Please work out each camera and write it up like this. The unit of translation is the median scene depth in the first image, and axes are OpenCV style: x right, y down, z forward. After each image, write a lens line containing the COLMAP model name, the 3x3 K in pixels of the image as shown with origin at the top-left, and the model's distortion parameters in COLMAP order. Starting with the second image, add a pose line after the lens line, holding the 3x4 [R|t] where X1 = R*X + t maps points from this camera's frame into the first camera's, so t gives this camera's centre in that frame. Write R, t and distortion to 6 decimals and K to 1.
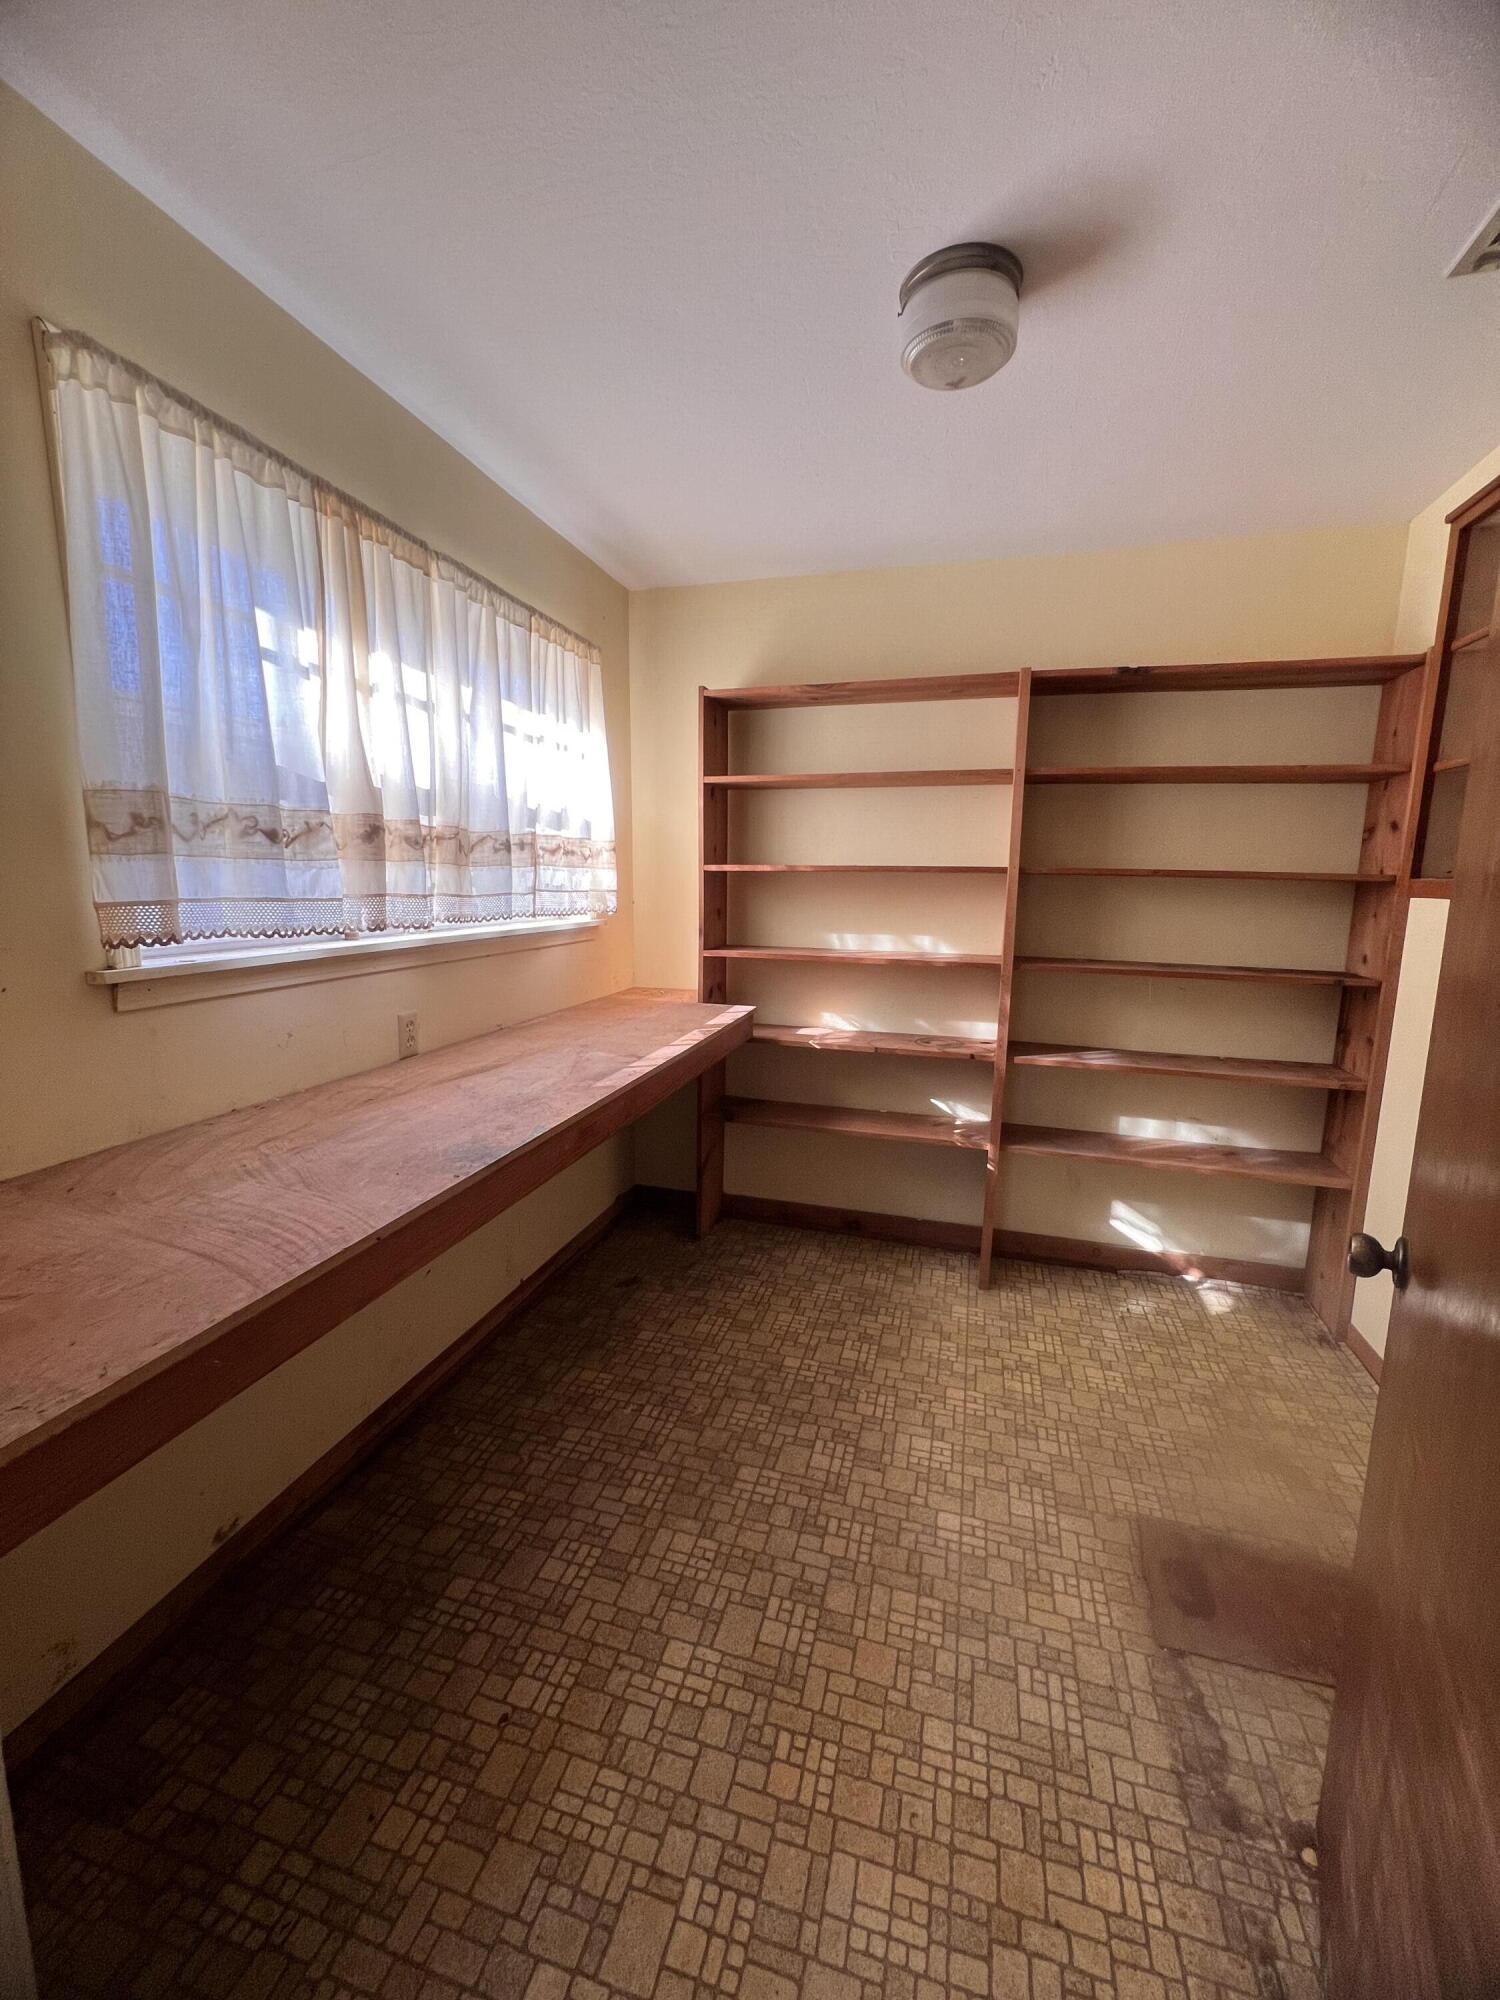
lens RADIAL K [[798.2, 0, 742.5], [0, 798.2, 999.9], [0, 0, 1]] dist [-0.000160, 0.000386]
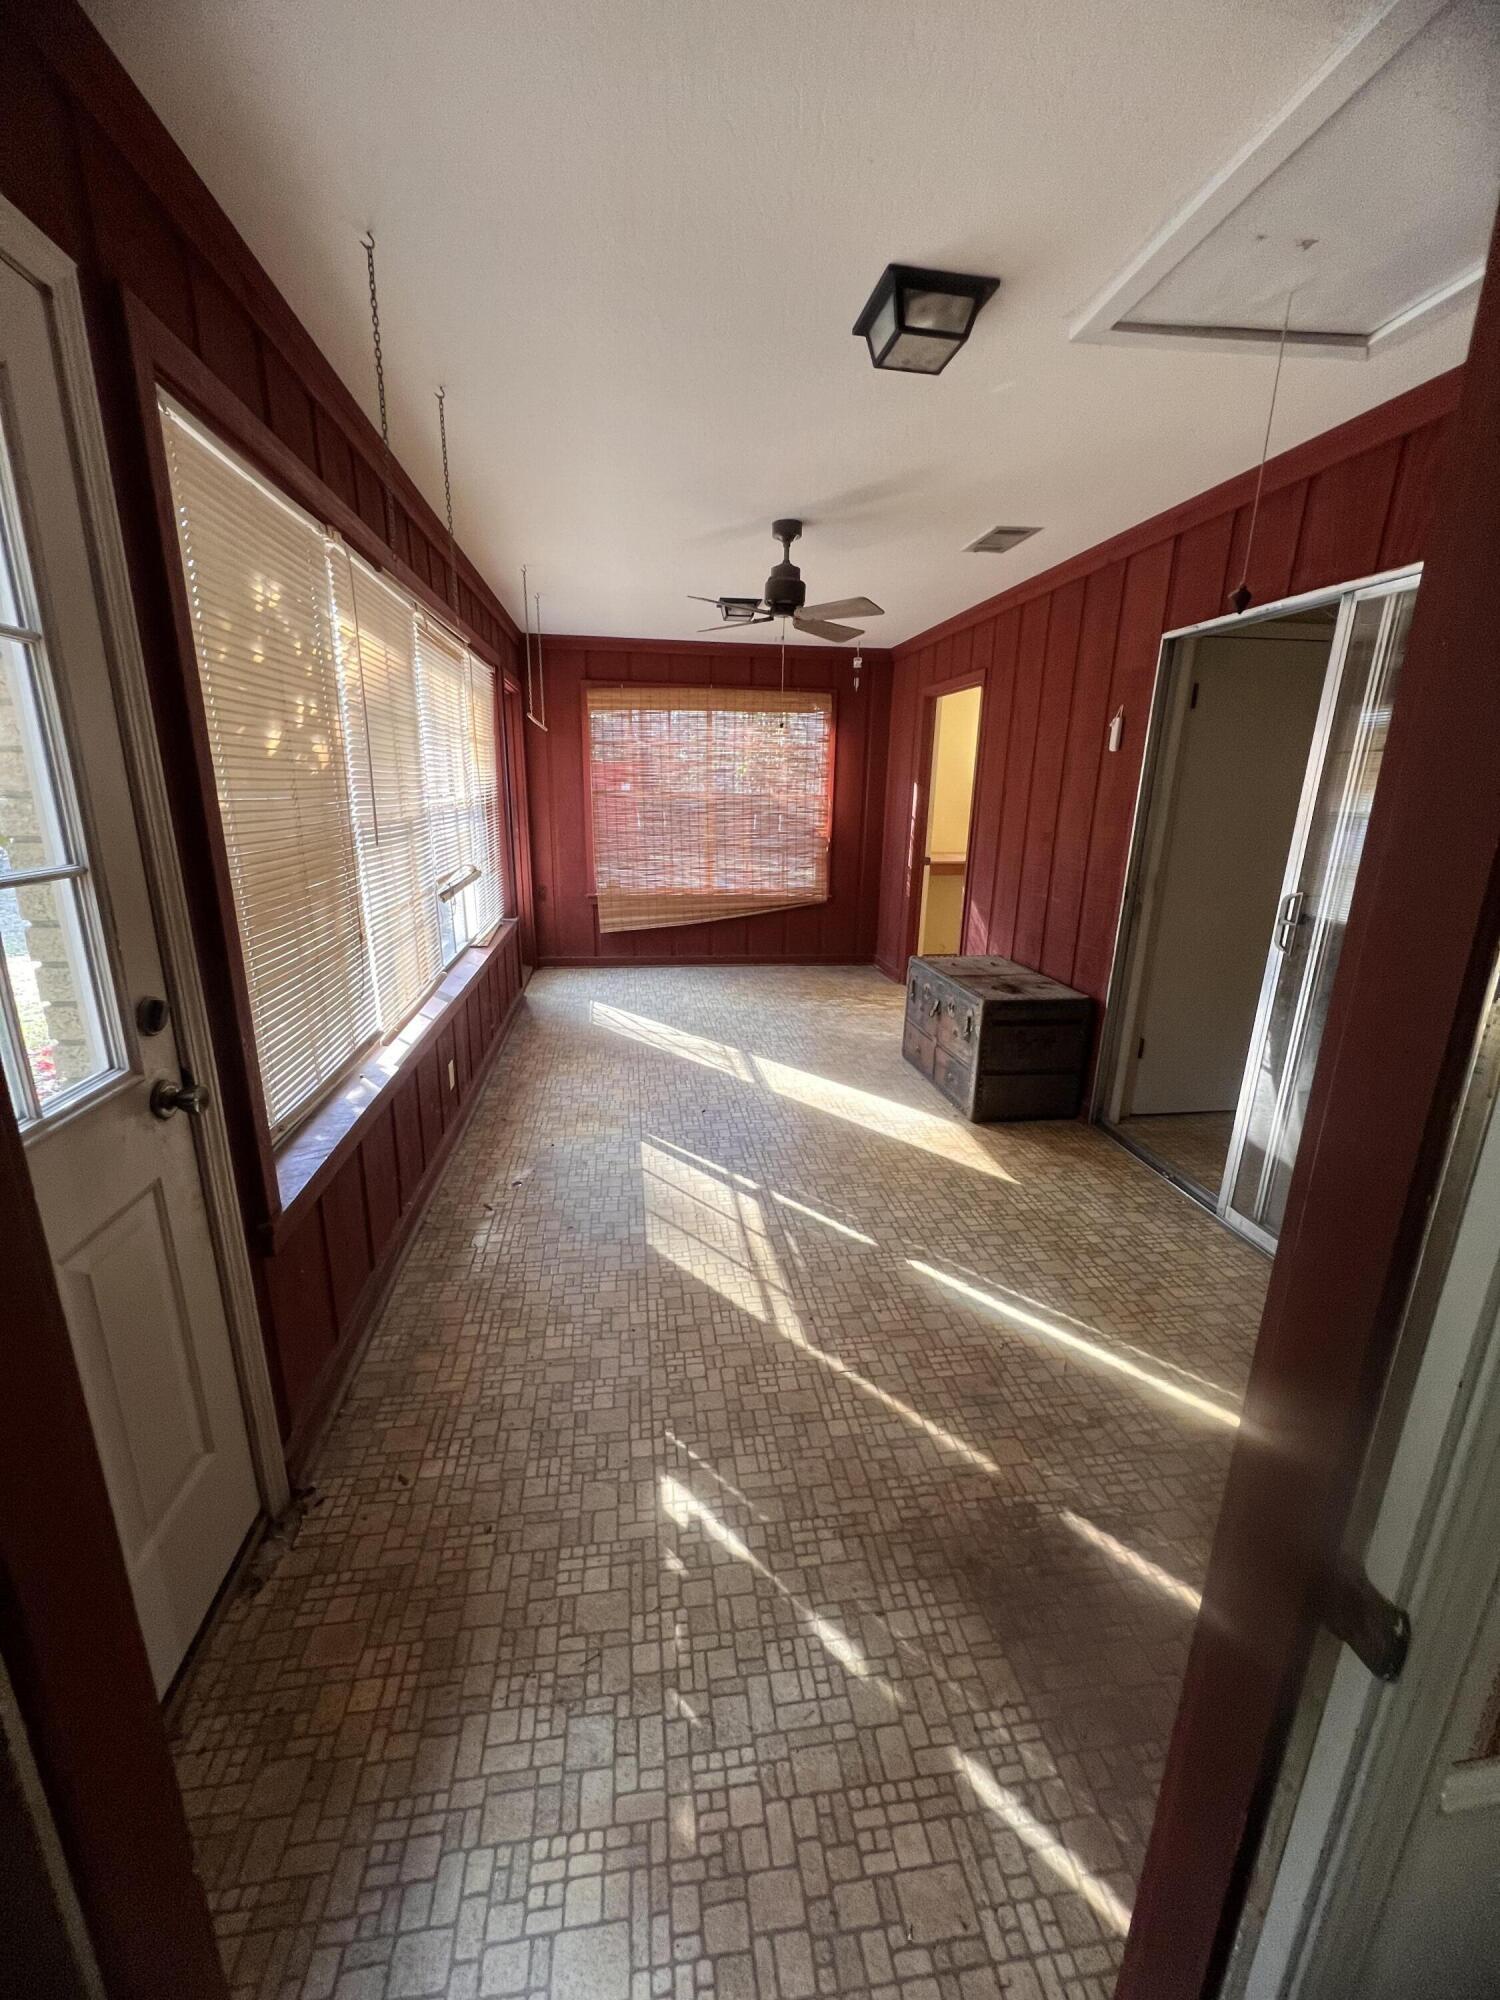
lens RADIAL K [[798.2, 0, 734.5], [0, 798.2, 1003.9], [0, 0, 1]] dist [-0.000160, 0.000386]
pose [[-0.404751, -0.266596, 0.874702, -0.502308], [0.117410, 0.933488, 0.338843, -0.238218], [-0.906858, 0.239846, -0.346529, 1.064392]]
